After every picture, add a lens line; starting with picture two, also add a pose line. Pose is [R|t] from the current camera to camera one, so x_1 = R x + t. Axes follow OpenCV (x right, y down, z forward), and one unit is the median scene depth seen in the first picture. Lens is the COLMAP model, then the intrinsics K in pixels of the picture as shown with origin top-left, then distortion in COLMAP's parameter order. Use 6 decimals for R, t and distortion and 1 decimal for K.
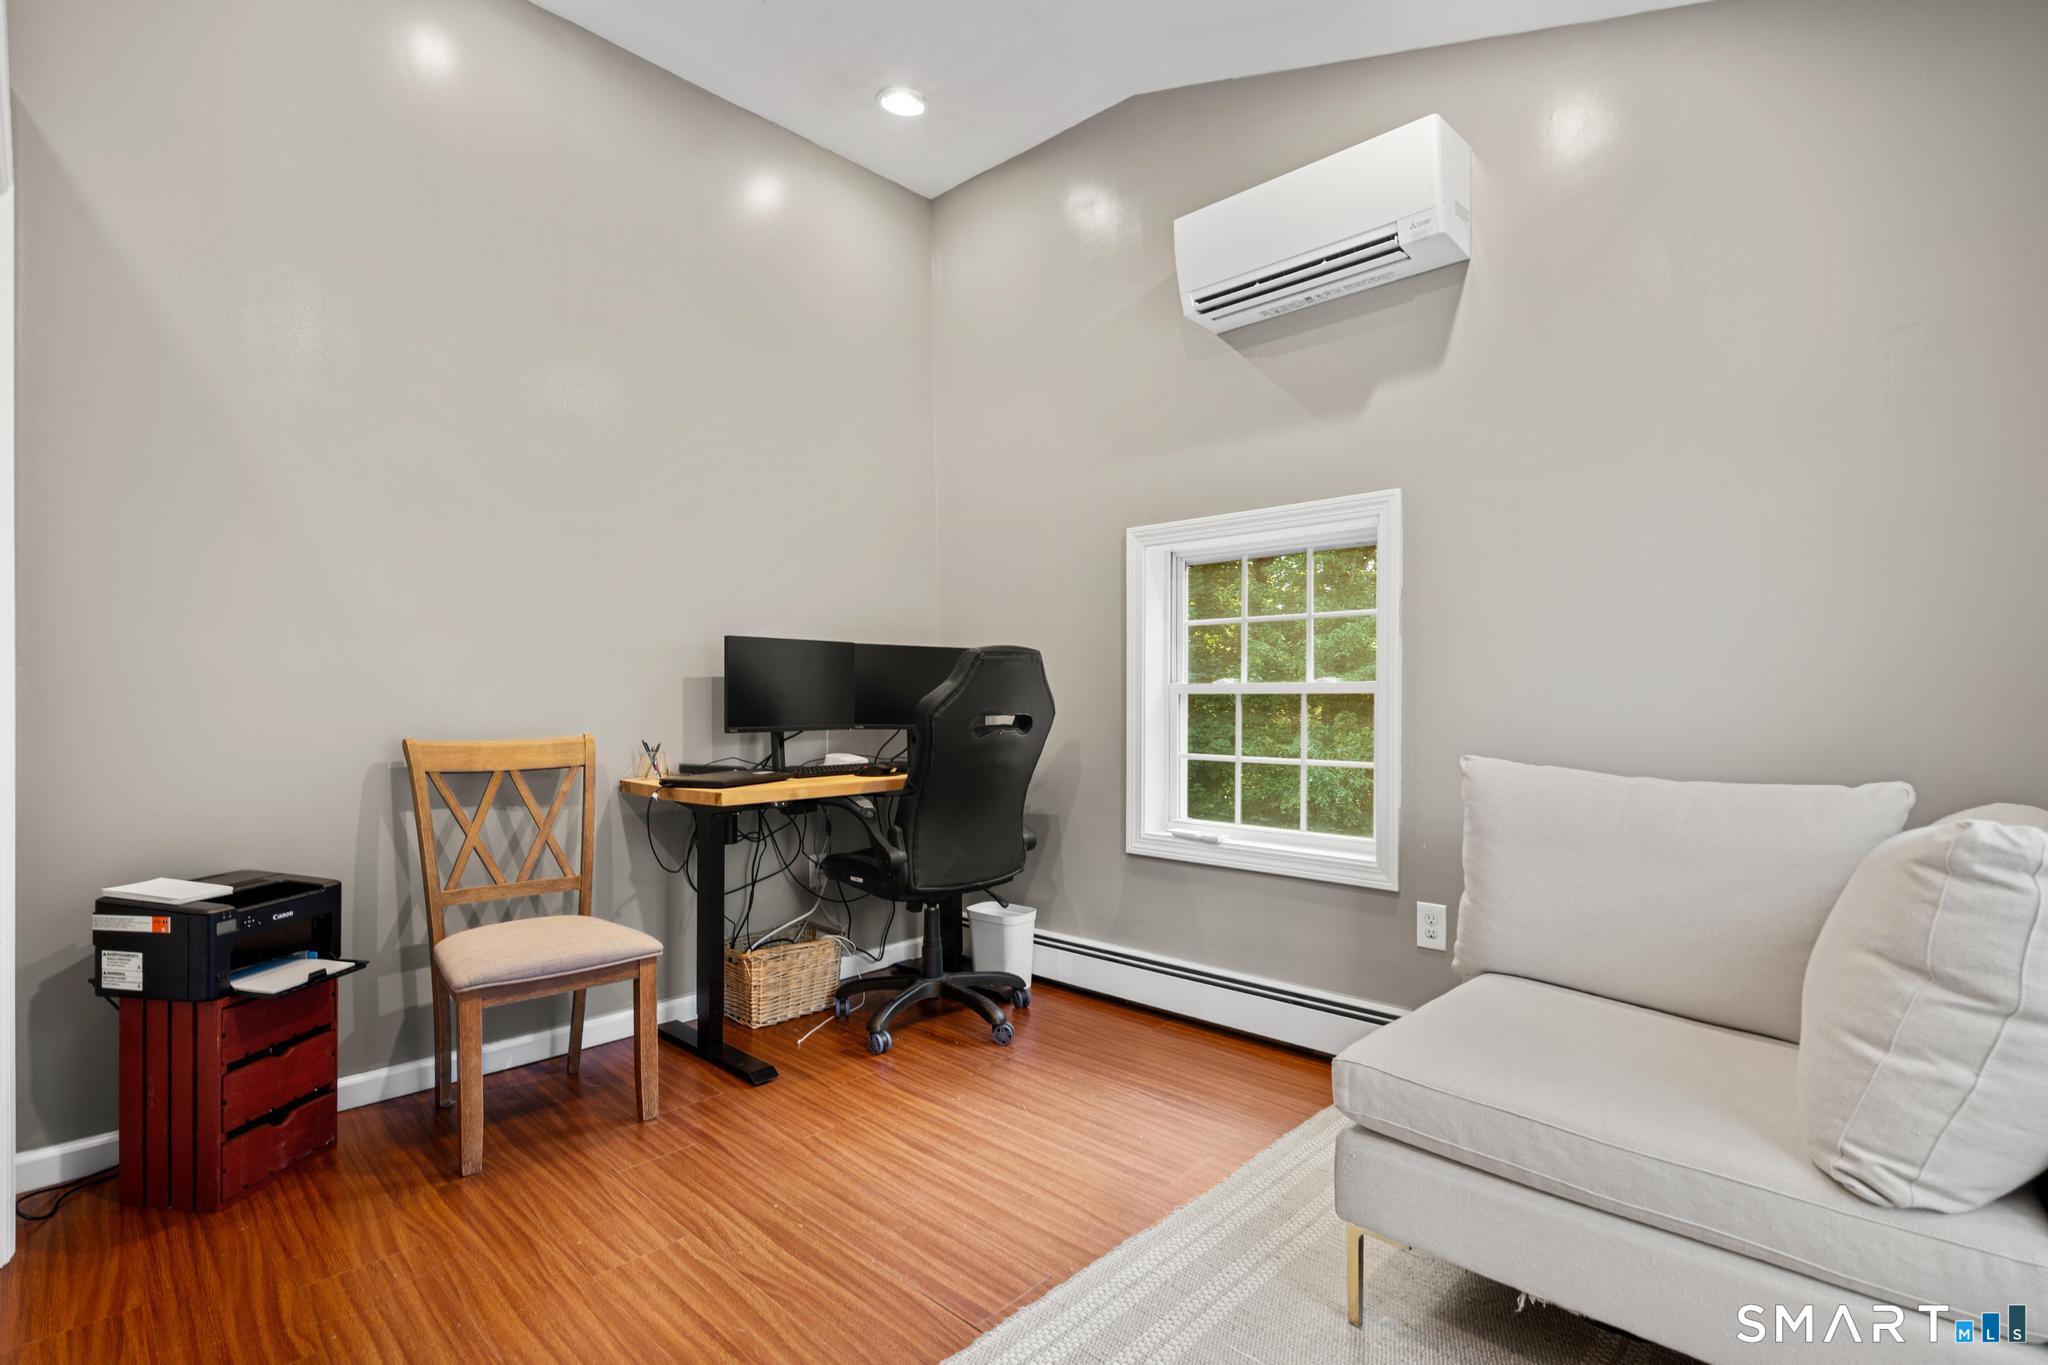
lens RADIAL K [[942.7, 0, 1064.3], [0, 942.7, 698.8], [0, 0, 1]] dist [-0.004425, -0.000108]
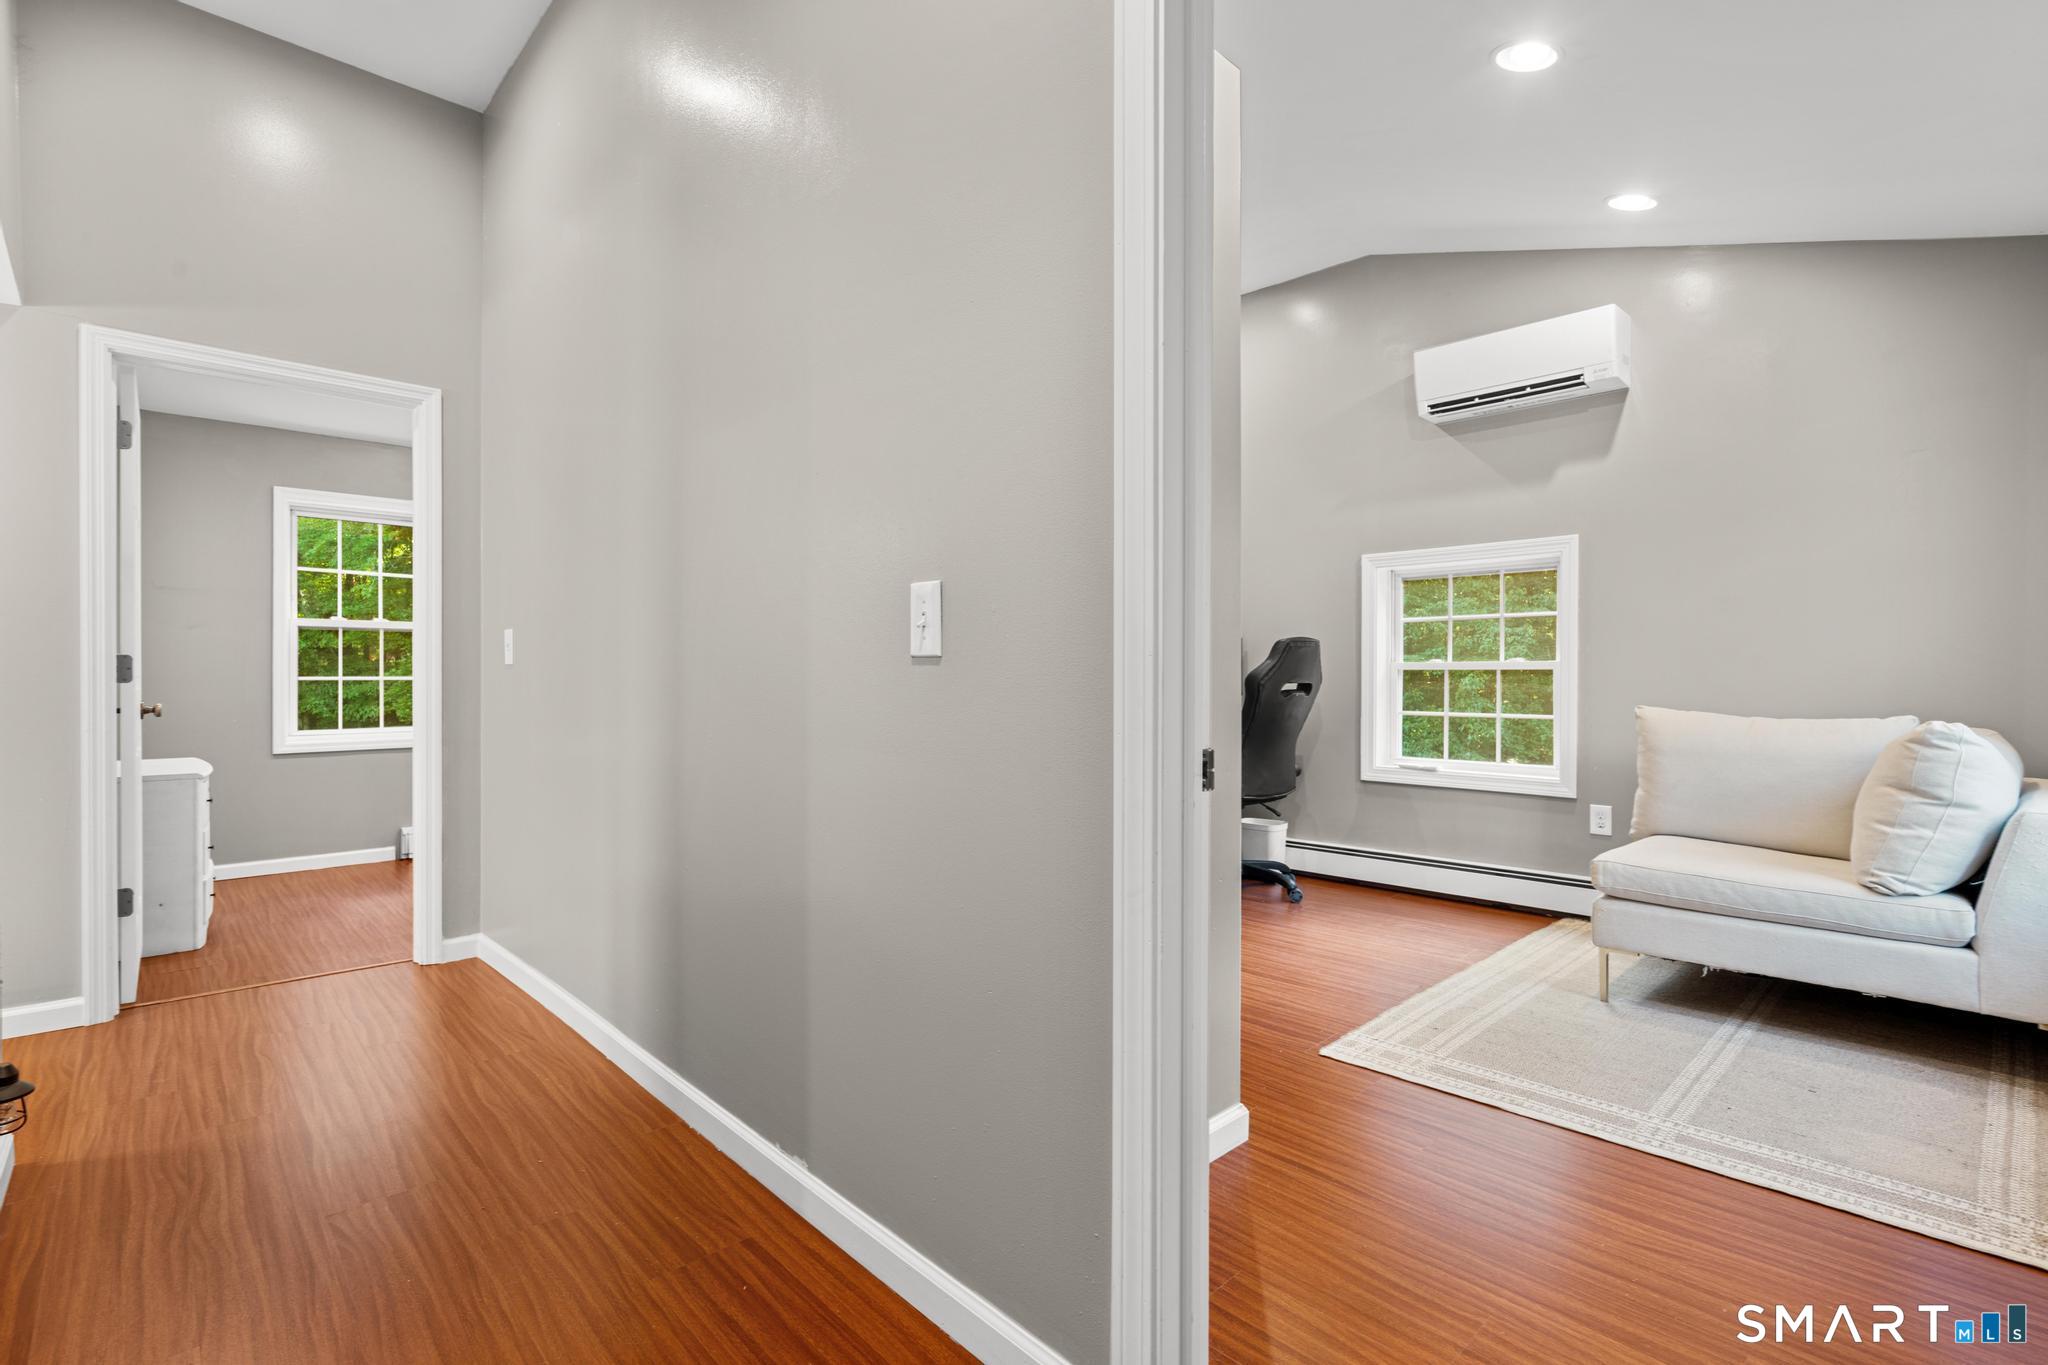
lens RADIAL K [[942.7, 0, 1022.0], [0, 942.7, 678.1], [0, 0, 1]] dist [-0.004425, -0.000108]
pose [[0.998131, 0.002510, -0.061061, -0.419649], [-0.002697, 0.999992, -0.002979, 0.015535], [0.061053, 0.003138, 0.998130, -0.539224]]
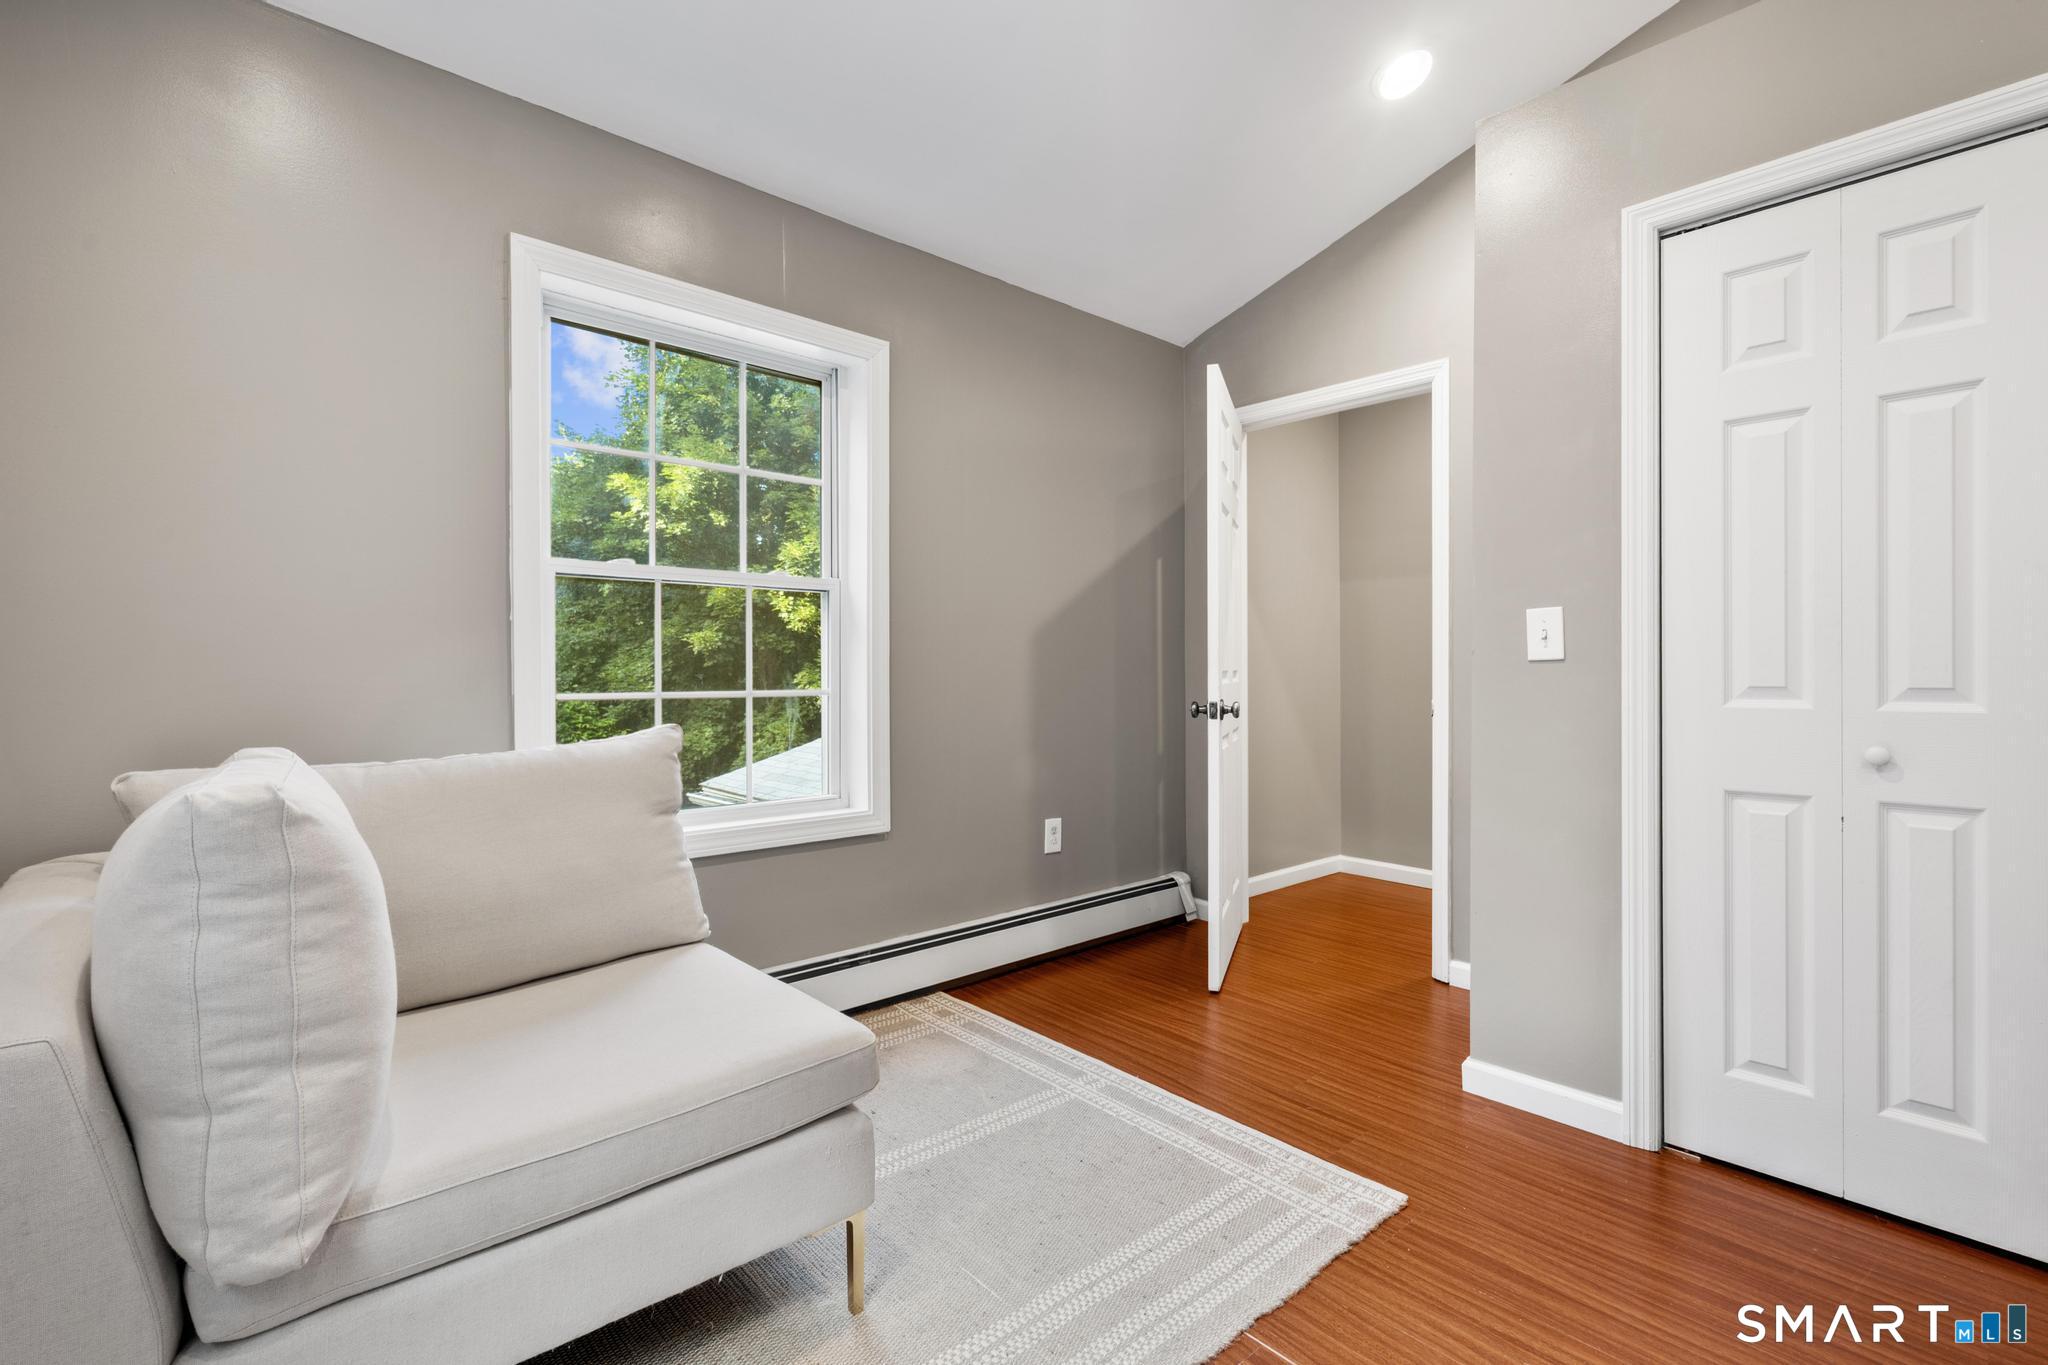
lens RADIAL K [[942.7, 0, 1021.3], [0, 942.7, 678.5], [0, 0, 1]] dist [-0.004425, -0.000108]
pose [[-0.995705, 0.003940, 0.092503, 0.071670], [0.004674, 0.999959, 0.007720, 0.006378], [-0.092468, 0.008119, -0.995683, 1.255814]]
